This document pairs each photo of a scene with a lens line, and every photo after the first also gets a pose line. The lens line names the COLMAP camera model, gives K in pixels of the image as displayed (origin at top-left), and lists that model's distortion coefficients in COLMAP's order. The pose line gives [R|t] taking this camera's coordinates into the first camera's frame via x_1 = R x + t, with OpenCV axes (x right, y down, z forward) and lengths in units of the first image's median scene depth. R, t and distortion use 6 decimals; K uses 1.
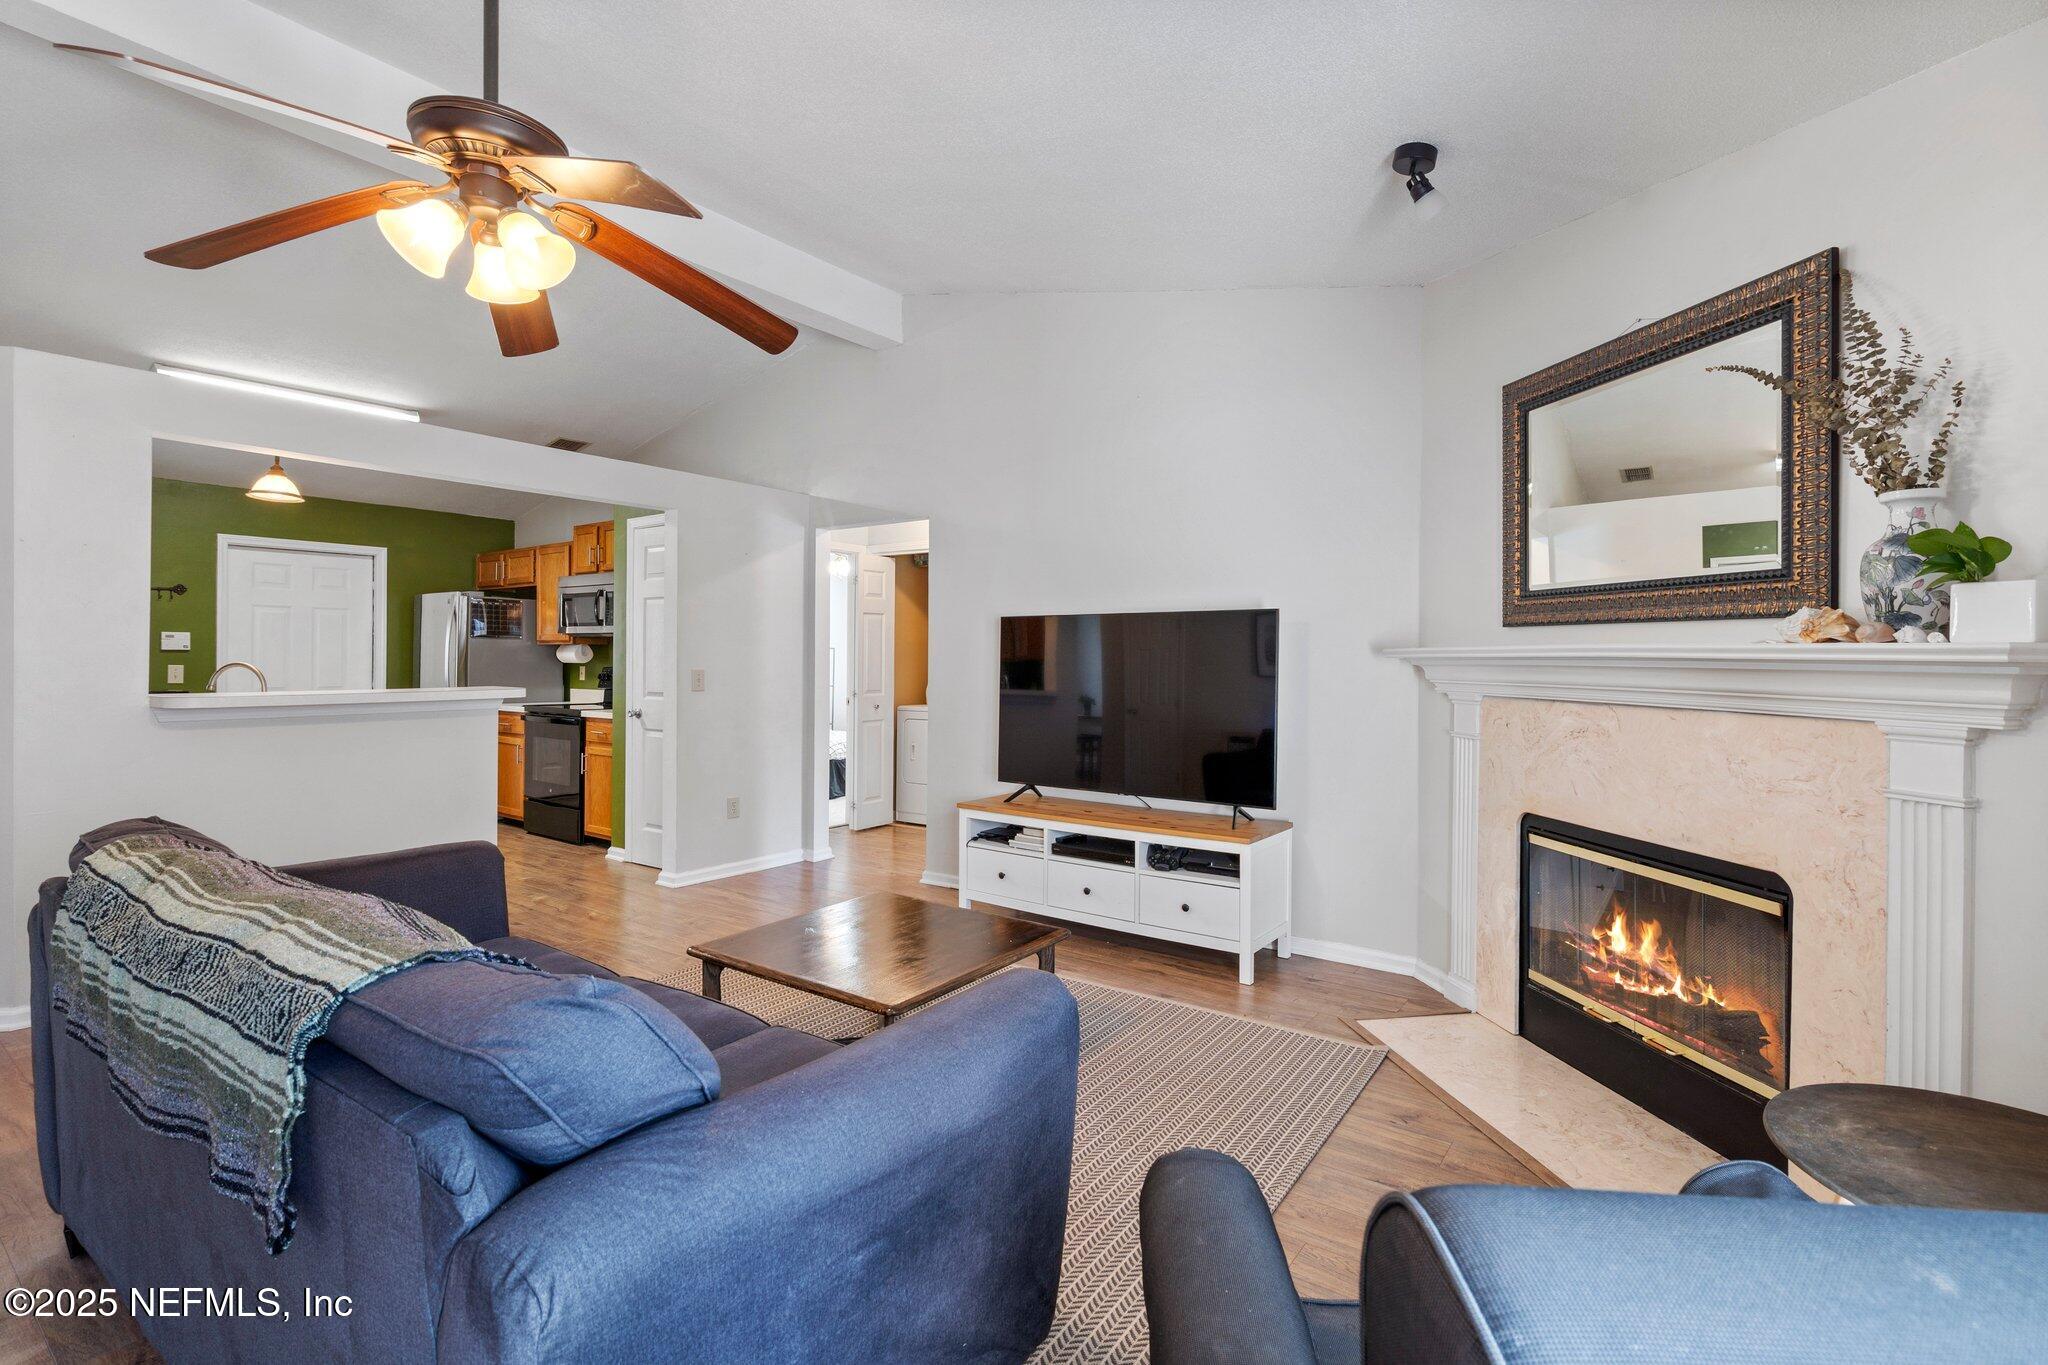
lens RADIAL K [[931.7, 0, 1028.8], [0, 931.7, 662.8], [0, 0, 1]] dist [-0.003393, 0.000239]
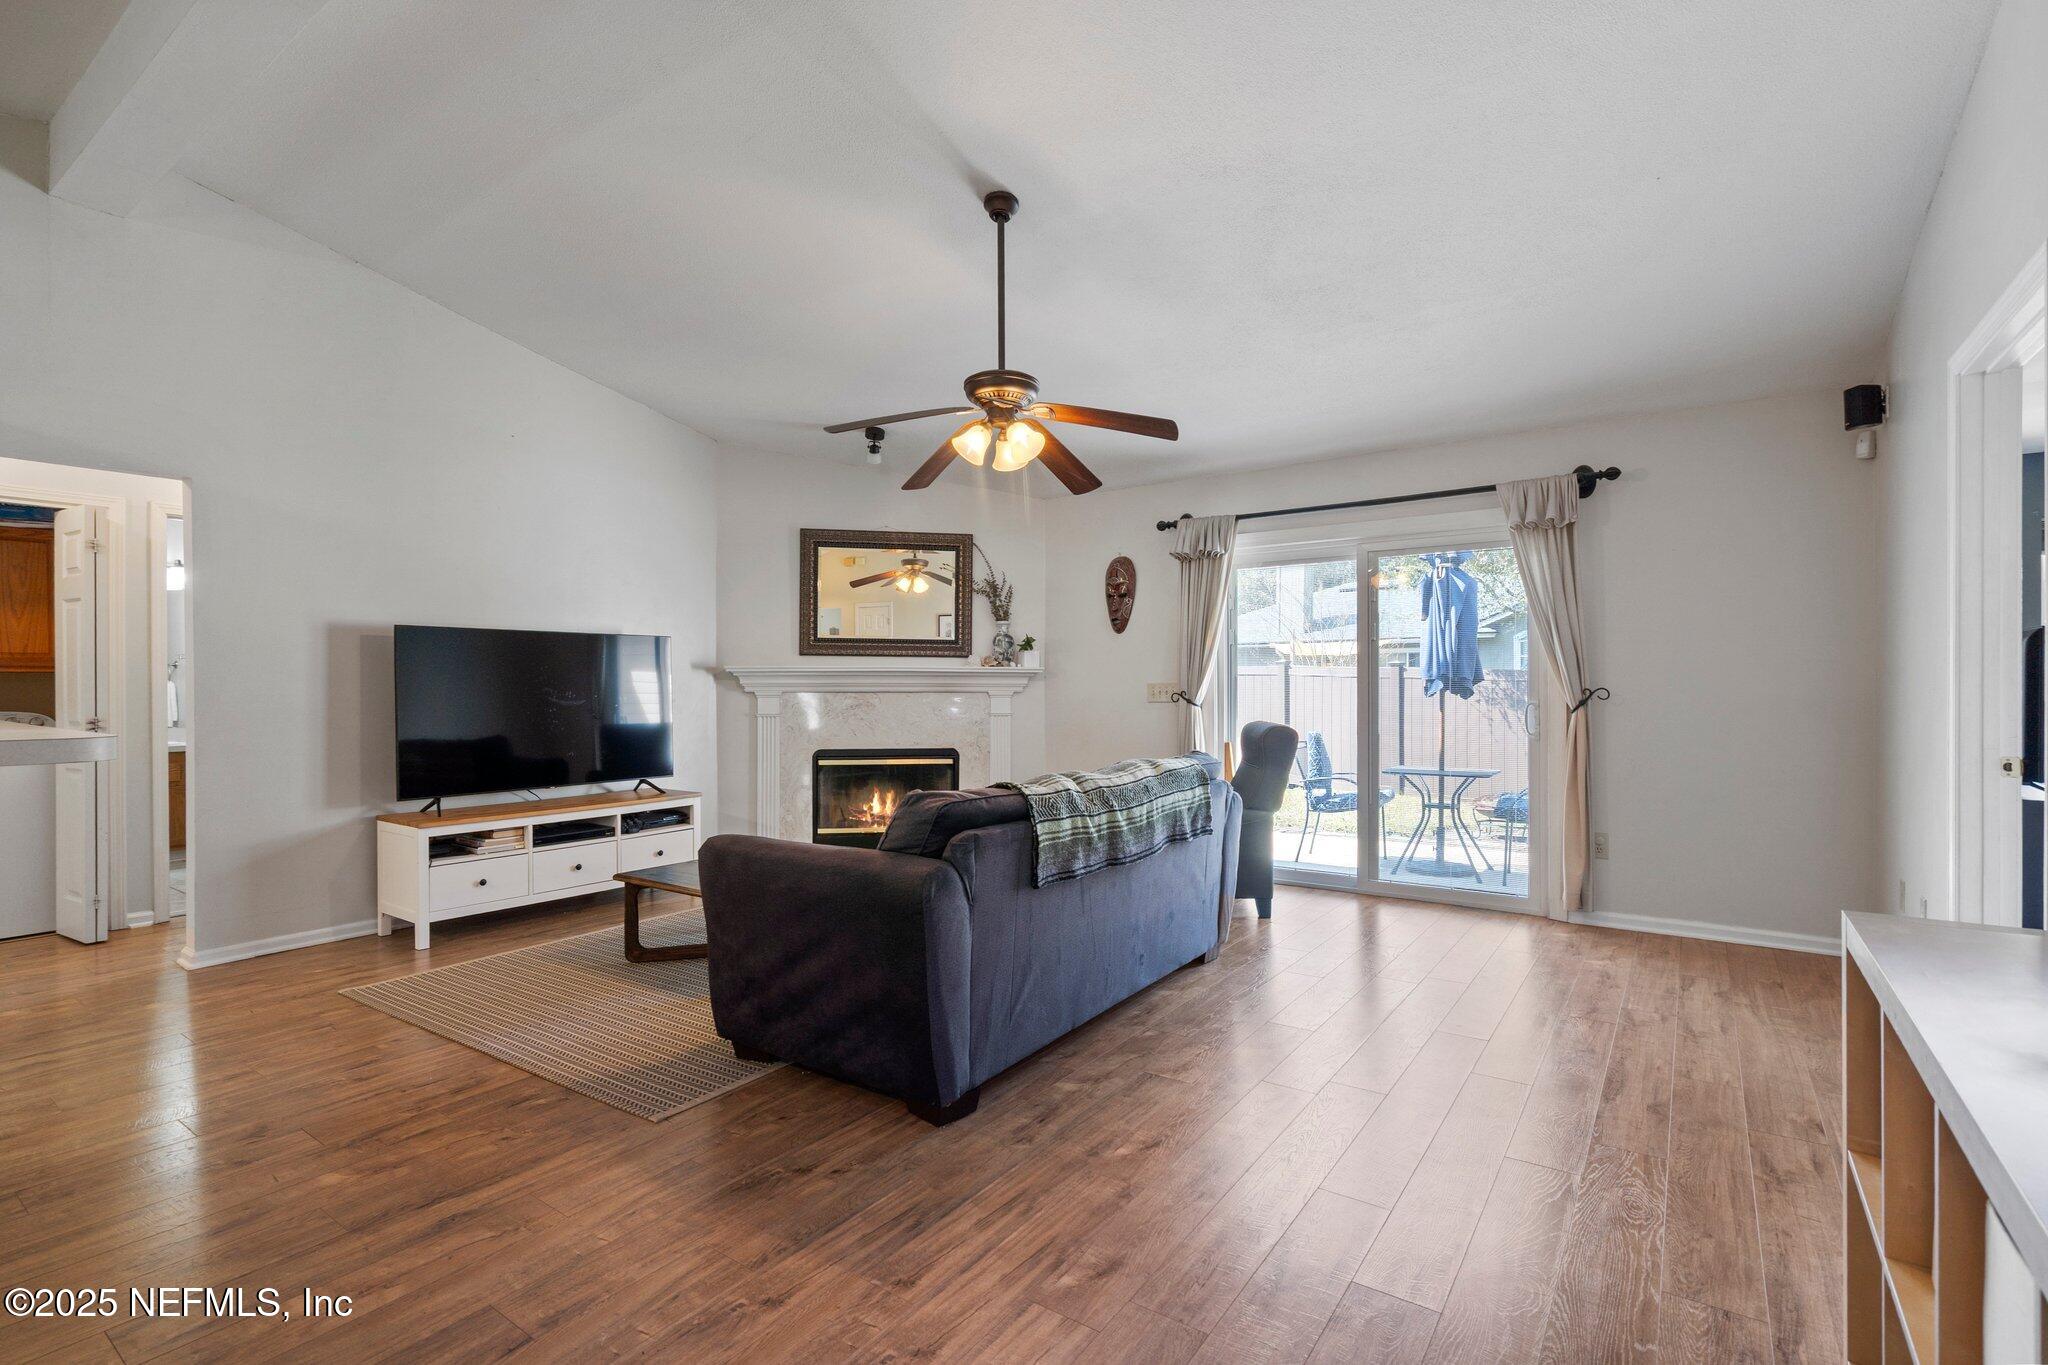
lens RADIAL K [[954.9, 0, 1024.0], [0, 954.9, 682.5], [0, 0, 1]] dist [-0.001210, 0.000010]
pose [[-0.004826, -0.002645, 0.999985, -1.492891], [0.007193, 0.999971, 0.002680, 0.015615], [-0.999962, 0.007206, -0.004807, 0.572555]]
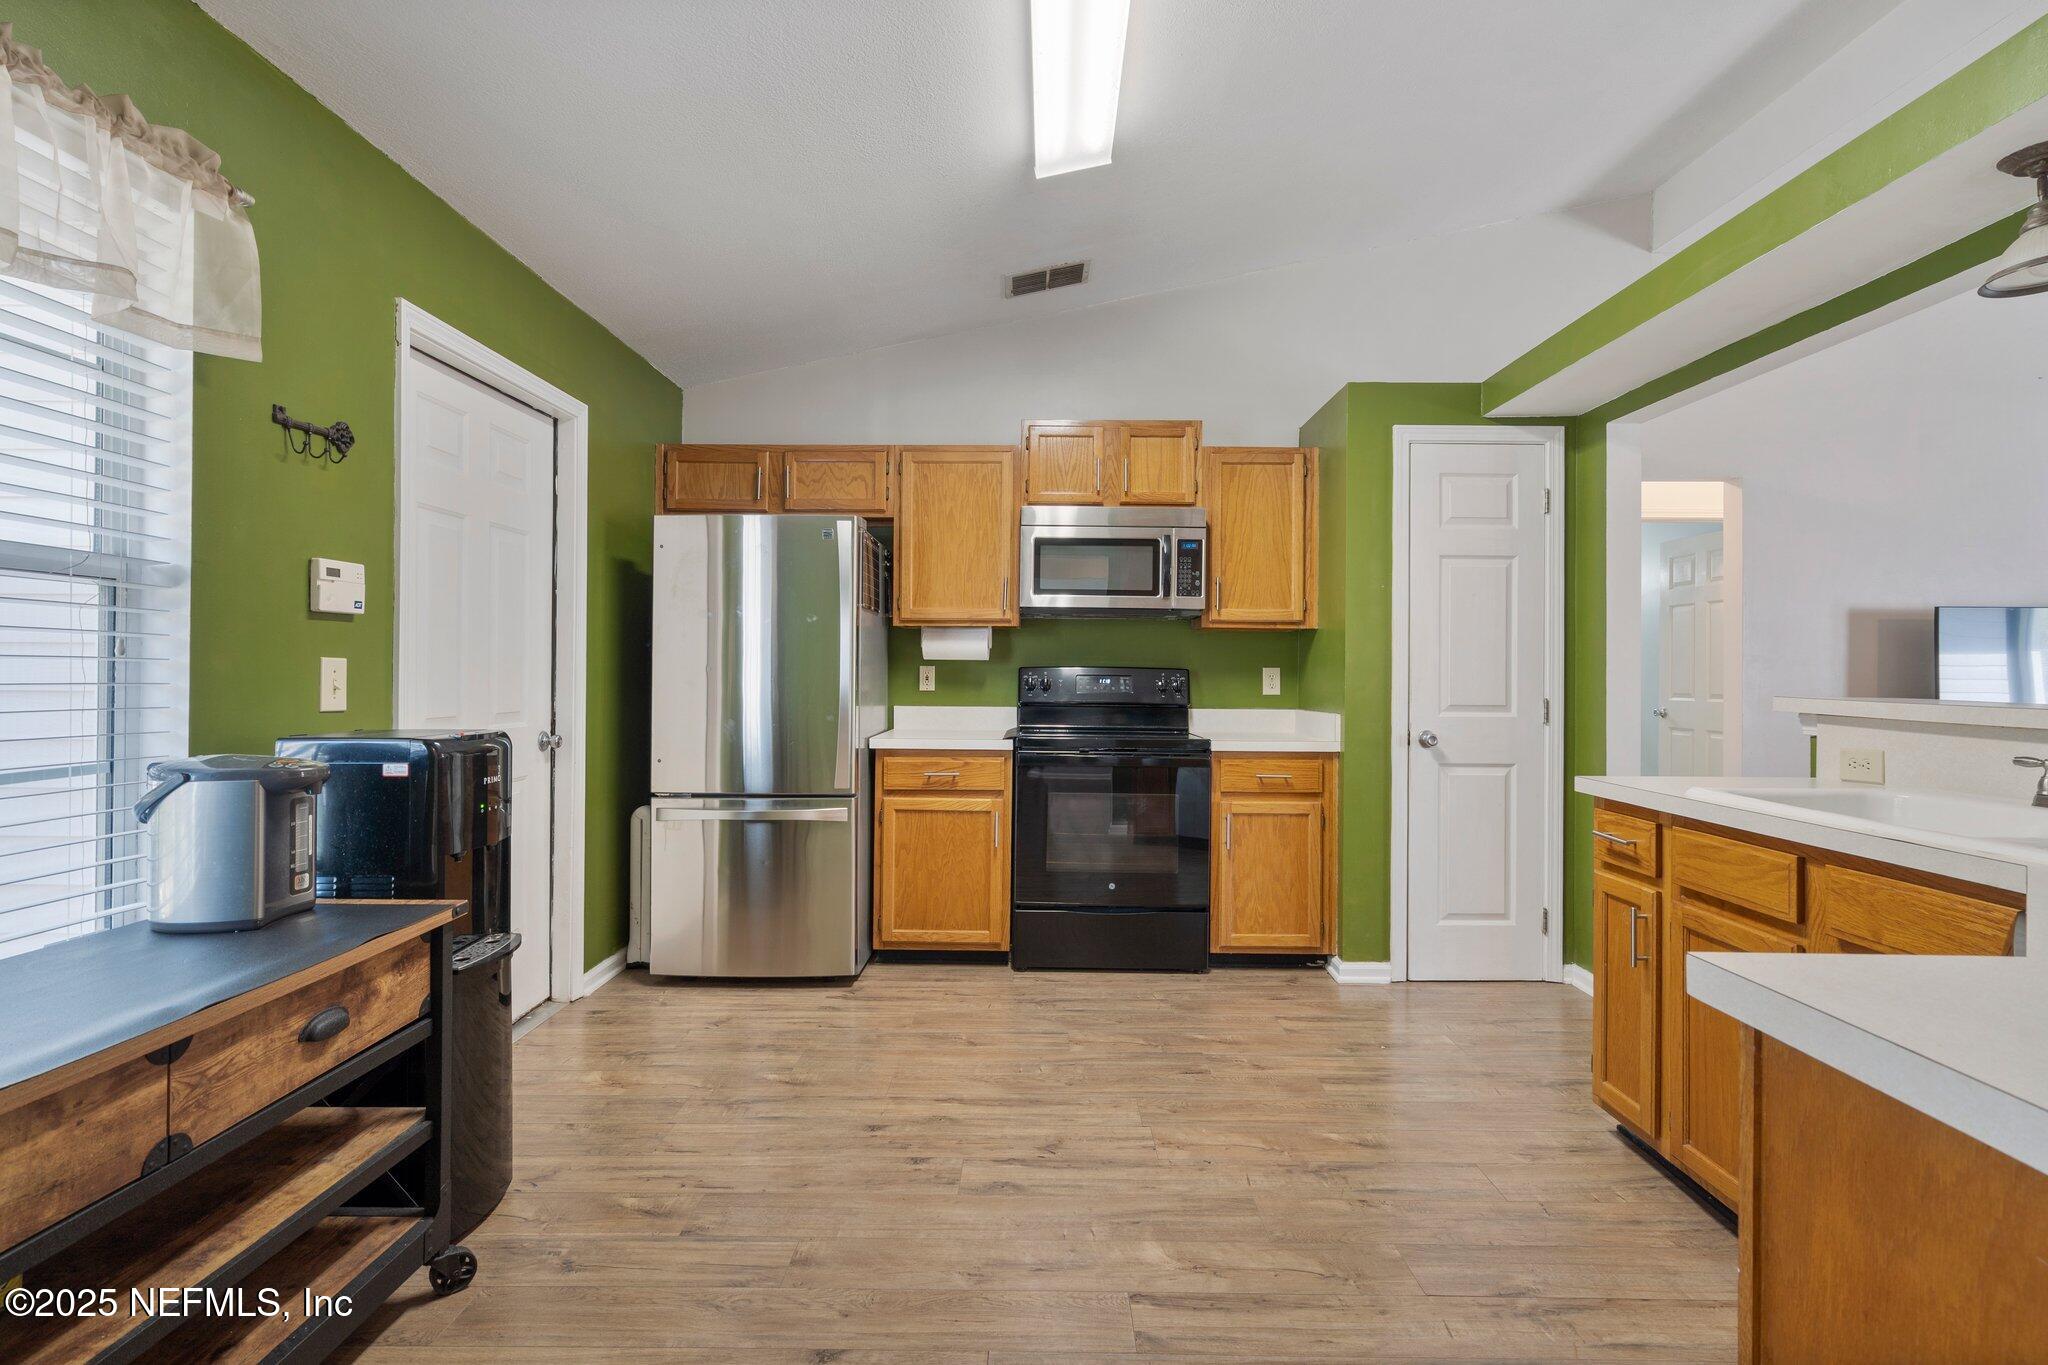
lens RADIAL K [[984.3, 0, 1031.0], [0, 984.3, 660.9], [0, 0, 1]] dist [-0.001712, 0.001159]
pose [[0.817636, 0.006968, 0.575693, -1.869987], [-0.001436, 0.999948, -0.010064, 0.015855], [-0.575733, 0.007402, 0.817604, 1.124058]]
